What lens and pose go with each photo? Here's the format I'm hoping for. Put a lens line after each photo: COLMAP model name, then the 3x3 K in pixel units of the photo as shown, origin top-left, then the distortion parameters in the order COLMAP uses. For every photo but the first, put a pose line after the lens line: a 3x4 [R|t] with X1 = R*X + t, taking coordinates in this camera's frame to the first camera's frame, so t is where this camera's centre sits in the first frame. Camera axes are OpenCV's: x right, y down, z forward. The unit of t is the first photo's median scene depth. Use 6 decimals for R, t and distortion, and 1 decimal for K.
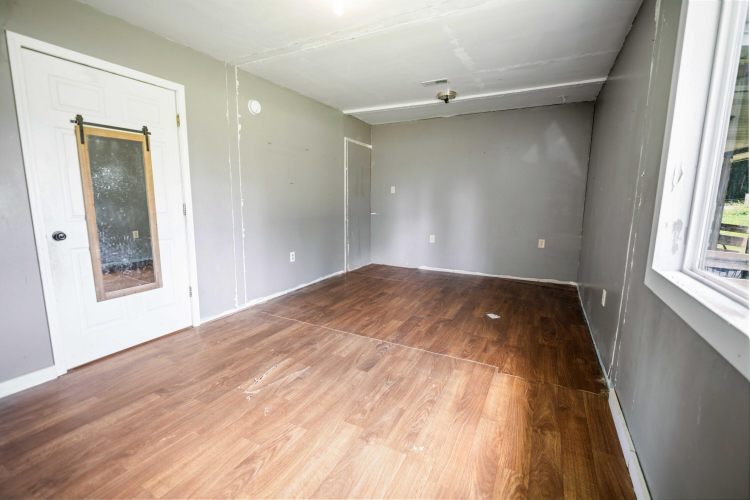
lens RADIAL K [[324.5, 0, 373.1], [0, 324.5, 244.1], [0, 0, 1]] dist [-0.010850, -0.001315]
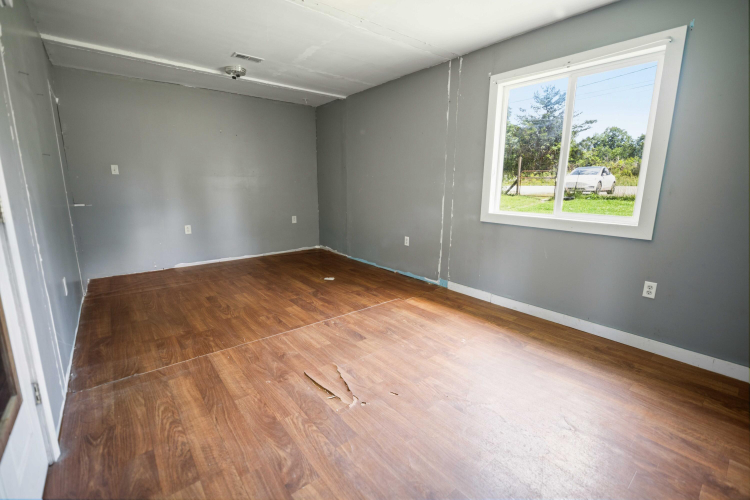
lens RADIAL K [[324.5, 0, 372.3], [0, 324.5, 248.0], [0, 0, 1]] dist [-0.010850, -0.001315]
pose [[0.397904, -0.184309, 0.898723, -0.769791], [0.125272, 0.981352, 0.145791, -0.060866], [-0.908834, 0.054574, 0.413572, 0.396436]]
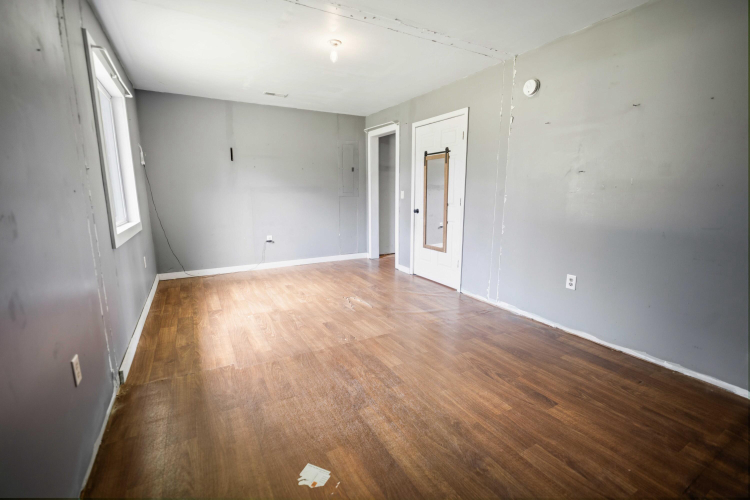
lens RADIAL K [[324.5, 0, 382.0], [0, 324.5, 251.0], [0, 0, 1]] dist [-0.010850, -0.001315]
pose [[-0.524614, 0.143844, -0.839100, 0.745104], [-0.125080, 0.961904, 0.243098, -0.199091], [0.842101, 0.232487, -0.486636, 1.426463]]
